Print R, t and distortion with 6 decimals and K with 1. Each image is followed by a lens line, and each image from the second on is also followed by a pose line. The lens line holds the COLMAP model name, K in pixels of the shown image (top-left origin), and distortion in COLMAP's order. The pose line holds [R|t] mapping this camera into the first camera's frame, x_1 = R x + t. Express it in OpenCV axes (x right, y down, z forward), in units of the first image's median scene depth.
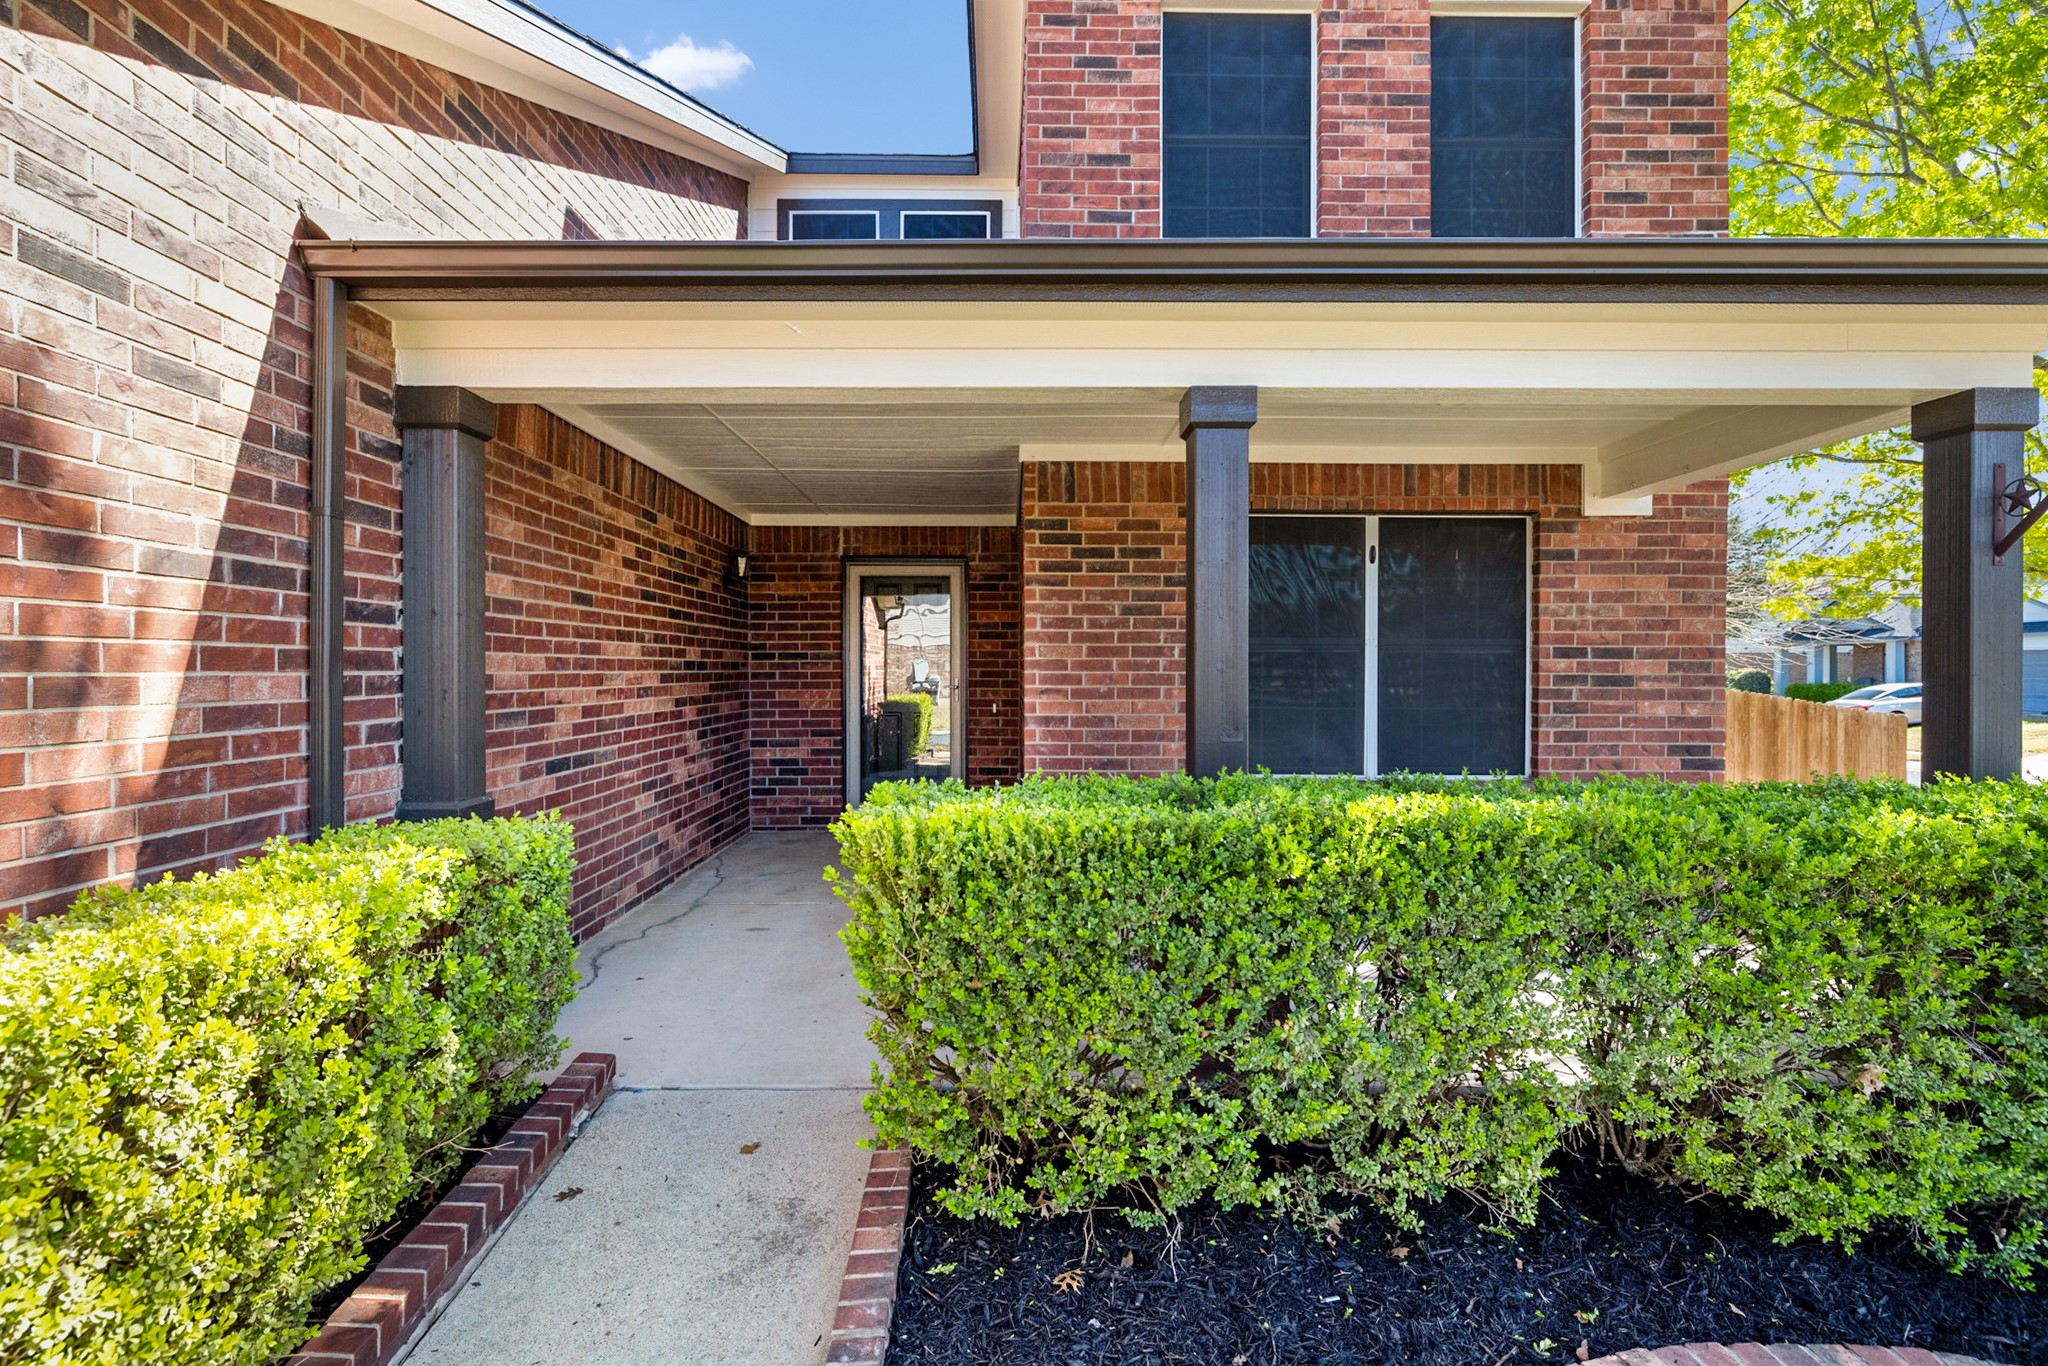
lens RADIAL K [[928.1, 0, 1018.7], [0, 928.1, 689.2], [0, 0, 1]] dist [-0.016802, 0.000191]
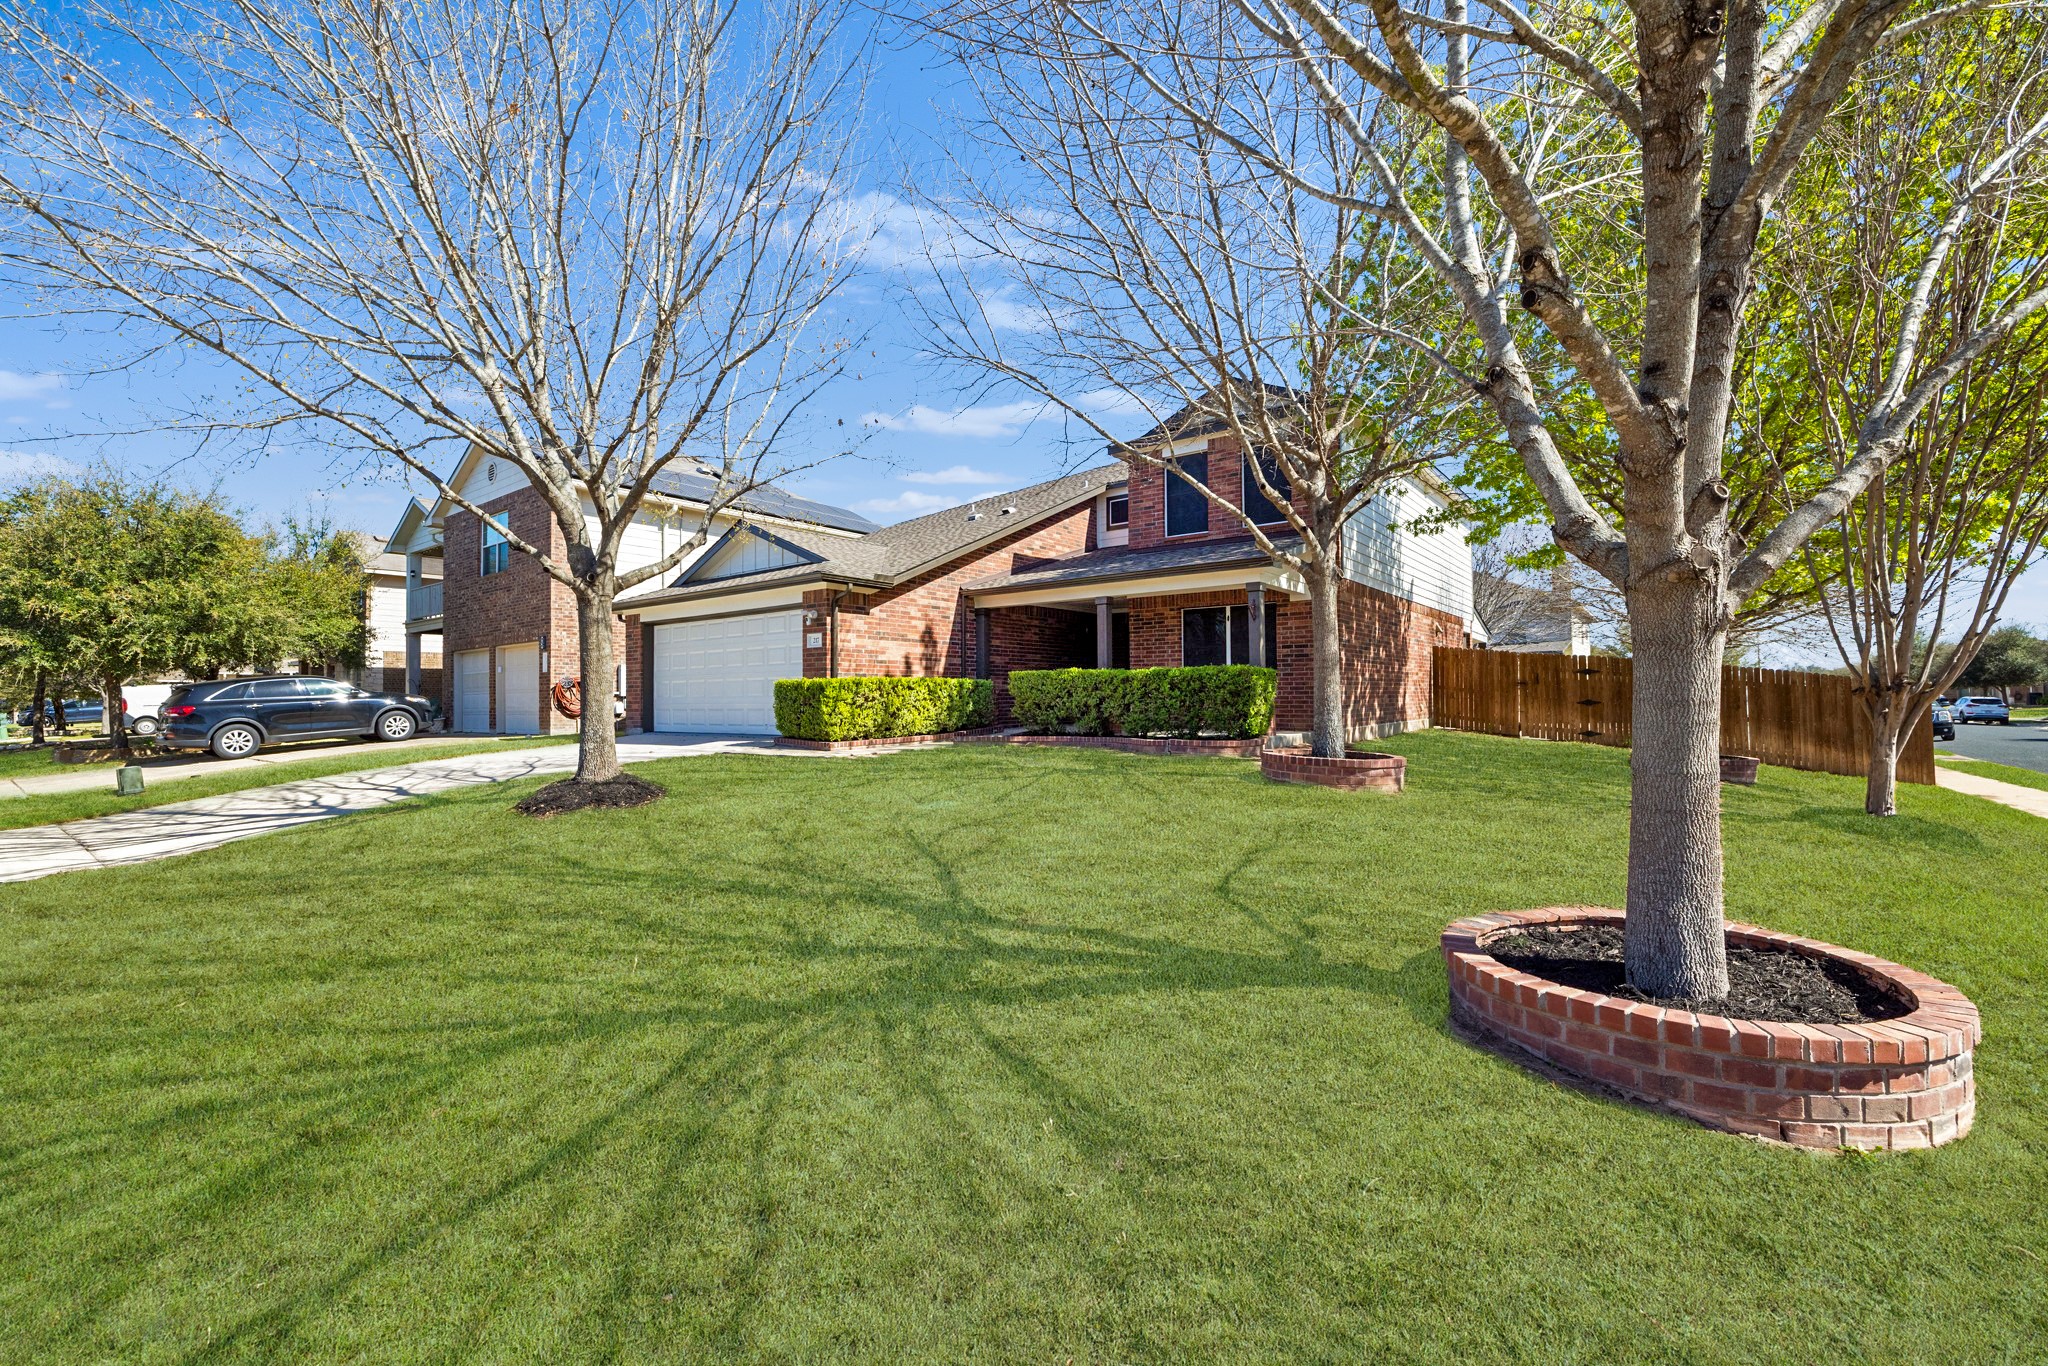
lens RADIAL K [[852.4, 0, 1020.2], [0, 852.4, 695.8], [0, 0, 1]] dist [0.001984, 0.000165]
pose [[0.779867, -0.005718, -0.625919, 1.680087], [-0.006503, 0.999830, -0.017237, 0.175885], [0.625911, 0.017513, 0.779698, -1.732549]]
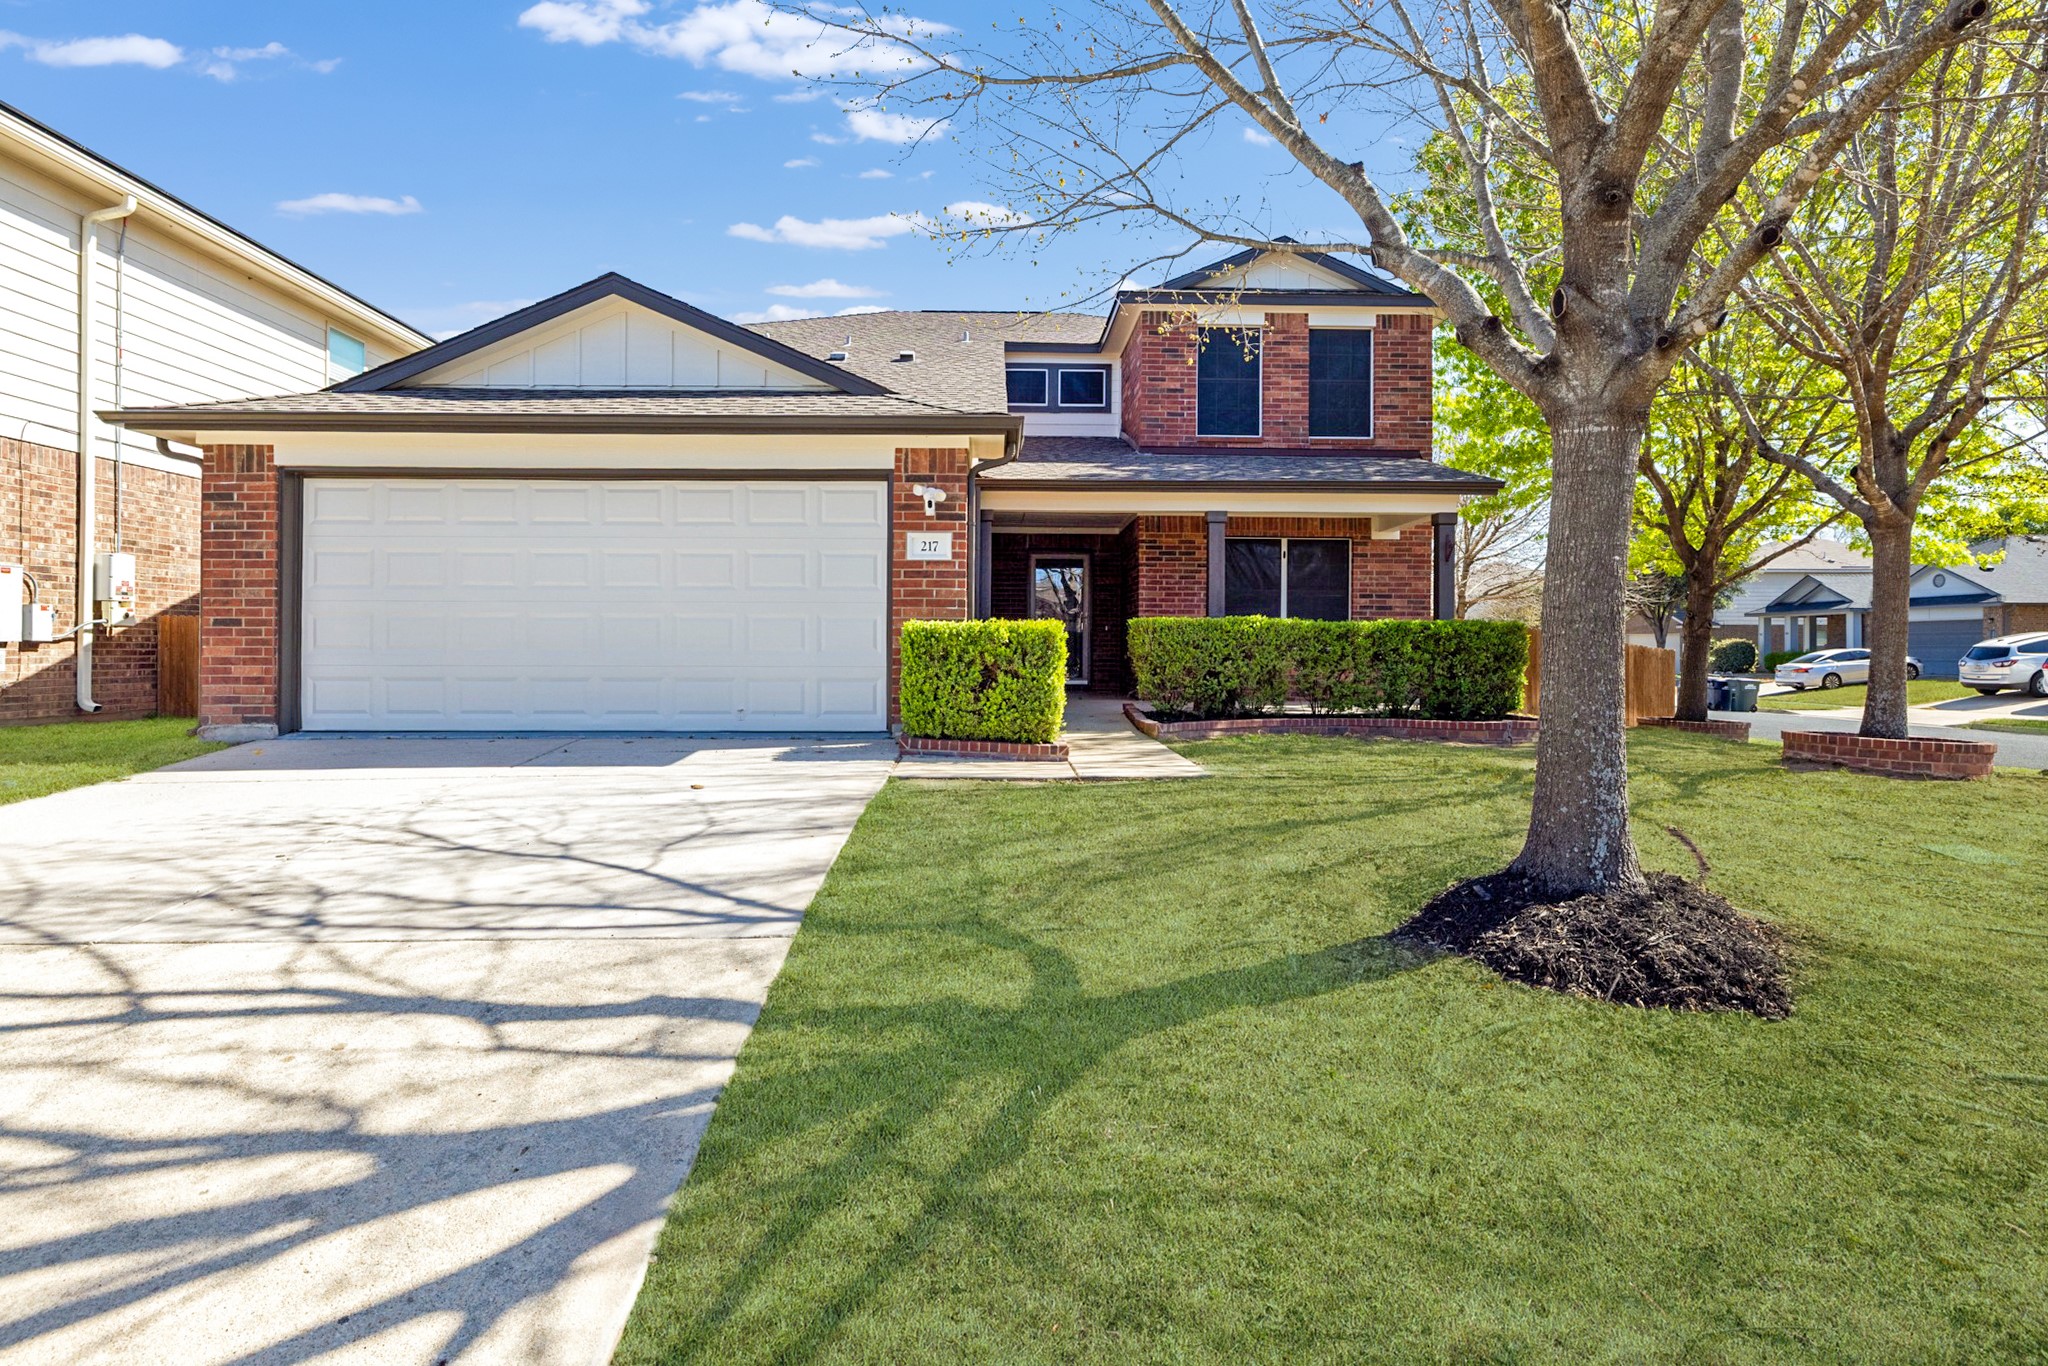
lens RADIAL K [[1074.3, 0, 1025.4], [0, 1074.3, 661.5], [0, 0, 1]] dist [-0.012581, -0.000598]
pose [[0.999904, 0.006370, 0.012283, -0.323351], [-0.006253, 0.999935, -0.009529, 0.163452], [-0.012343, 0.009451, 0.999879, -1.788907]]
